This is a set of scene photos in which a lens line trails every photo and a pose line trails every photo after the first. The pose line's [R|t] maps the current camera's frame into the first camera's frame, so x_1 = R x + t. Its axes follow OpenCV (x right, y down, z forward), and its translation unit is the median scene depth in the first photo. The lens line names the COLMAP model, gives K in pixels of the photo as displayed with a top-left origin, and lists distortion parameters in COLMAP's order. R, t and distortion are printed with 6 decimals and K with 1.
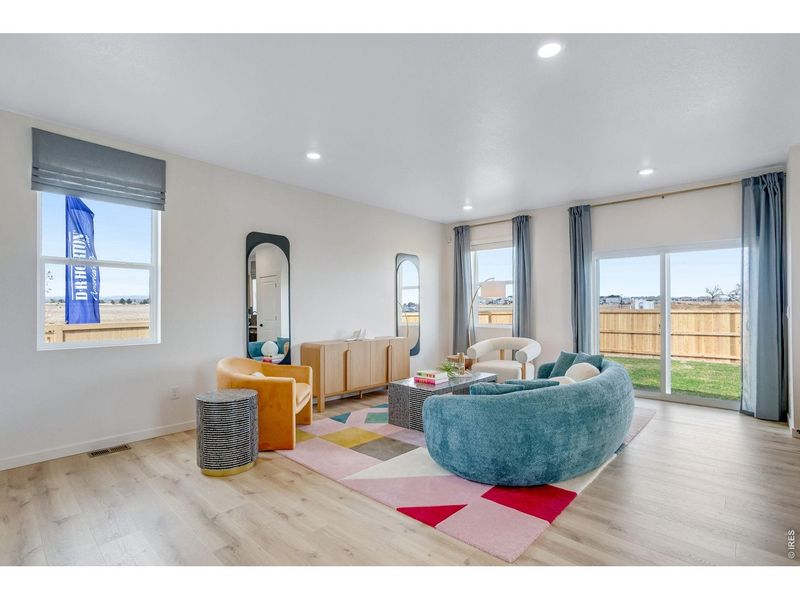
lens RADIAL K [[391.0, 0, 399.5], [0, 391.0, 308.1], [0, 0, 1]] dist [-0.012678, 0.000102]
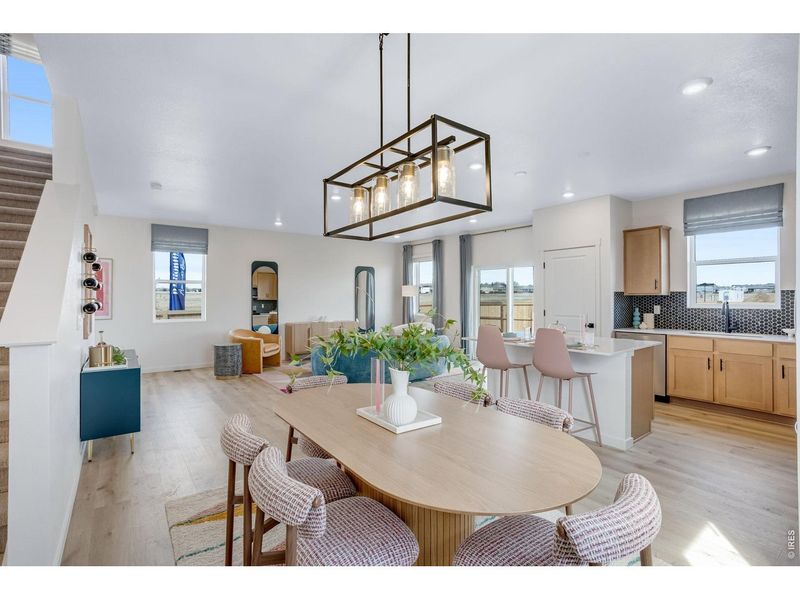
lens RADIAL K [[384.5, 0, 393.2], [0, 384.5, 297.1], [0, 0, 1]] dist [-0.034192, 0.000442]
pose [[0.982223, 0.002743, -0.187699, 0.559712], [-0.002683, 0.999996, 0.000572, -0.028878], [0.187700, -0.000058, 0.982226, -0.596133]]
